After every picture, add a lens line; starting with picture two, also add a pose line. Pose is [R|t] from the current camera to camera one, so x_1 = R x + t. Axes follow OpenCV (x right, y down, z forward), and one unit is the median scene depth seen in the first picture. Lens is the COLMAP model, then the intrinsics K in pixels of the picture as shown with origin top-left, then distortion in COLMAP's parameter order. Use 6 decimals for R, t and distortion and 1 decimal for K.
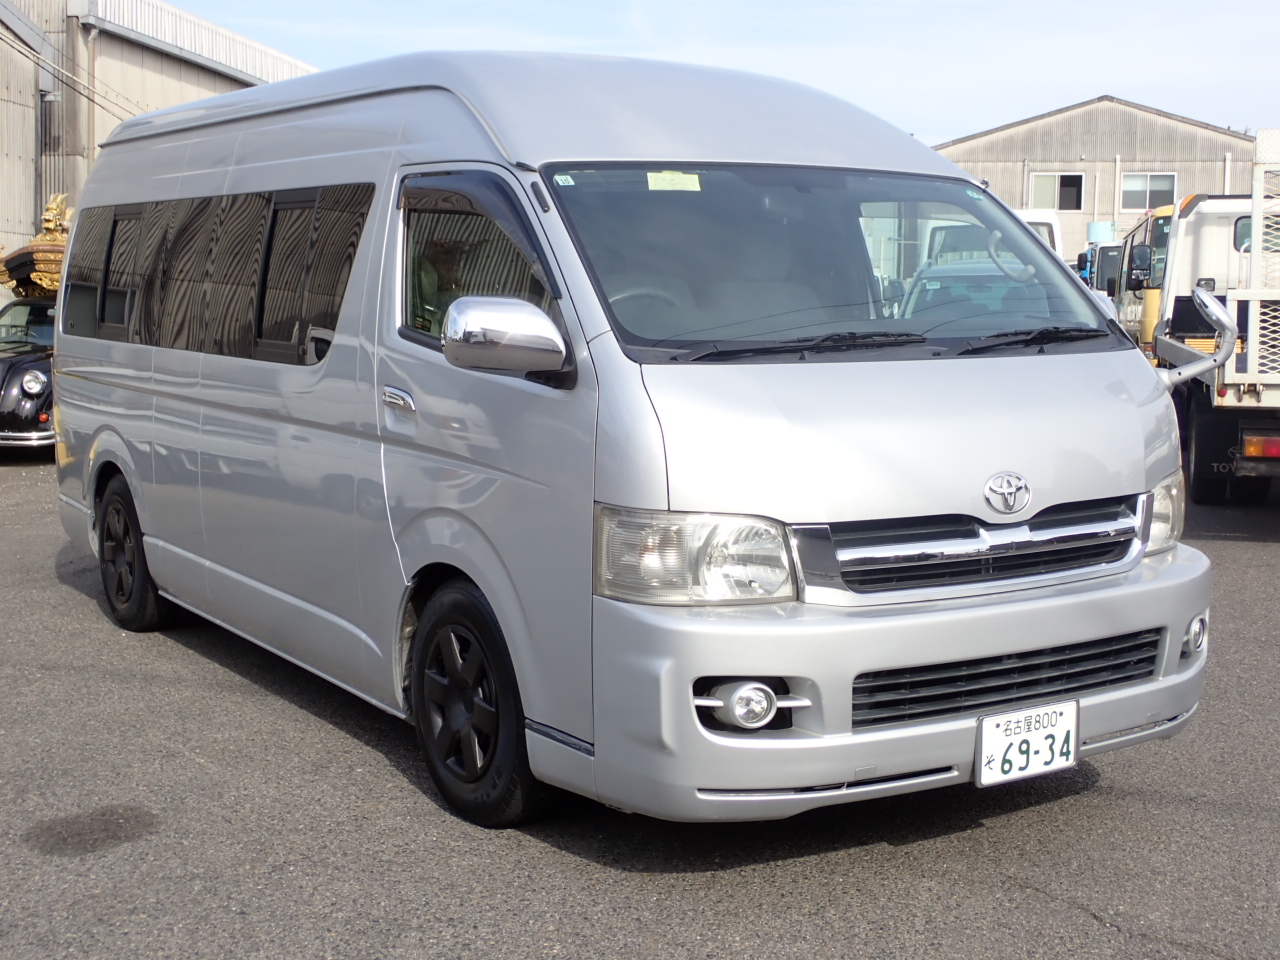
lens RADIAL K [[1753.0, 0, 640.0], [0, 1753.0, 480.0], [0, 0, 1]] dist [0.050369, -0.158663]
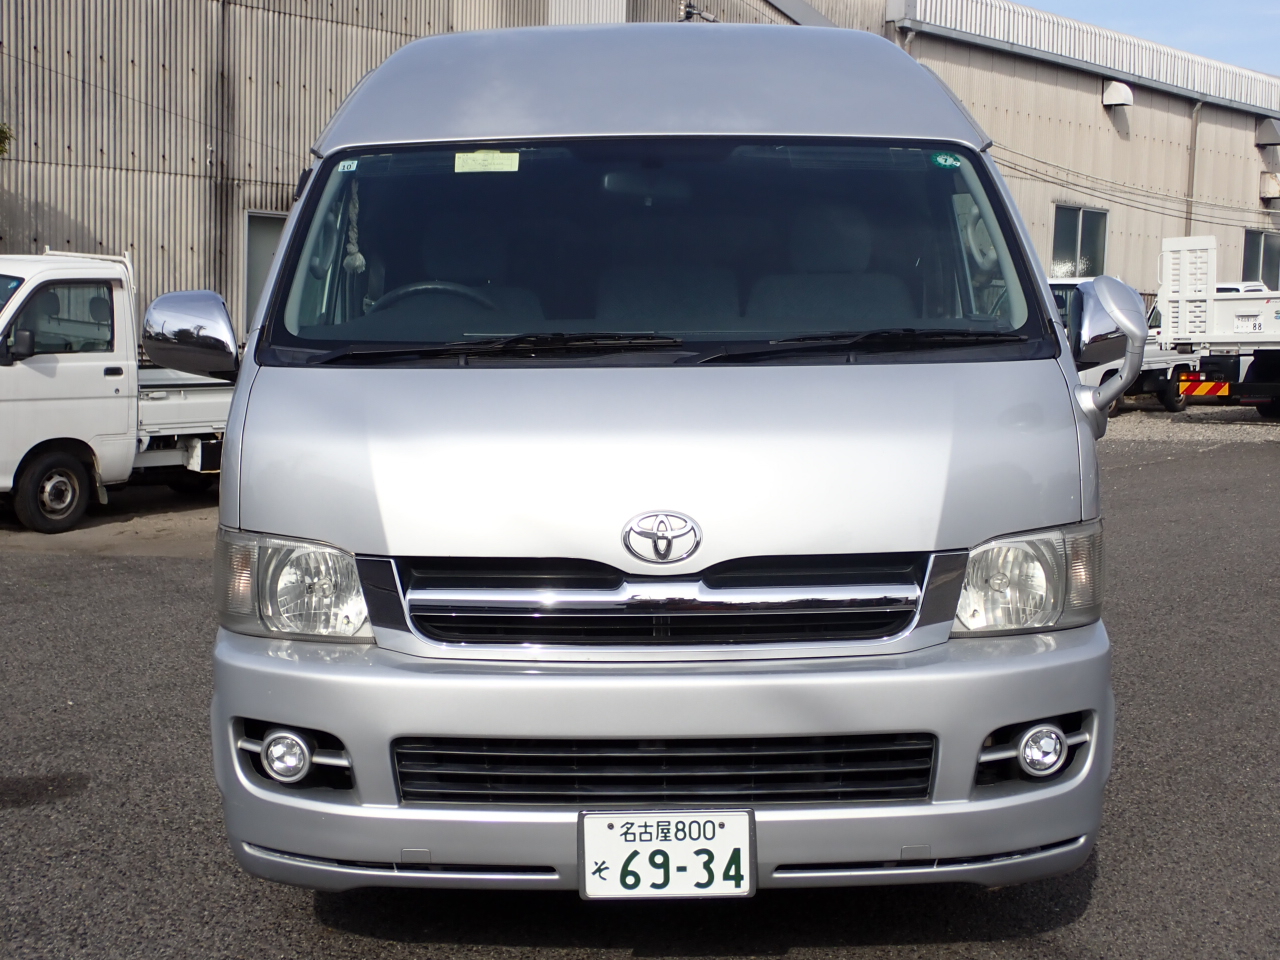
lens RADIAL K [[1753.0, 0, 640.0], [0, 1753.0, 480.0], [0, 0, 1]] dist [0.050369, -0.158663]
pose [[0.837607, 0.052445, -0.543750, 0.626693], [-0.051832, 0.998520, 0.016464, -0.030745], [0.543809, 0.014393, 0.839086, 0.327131]]
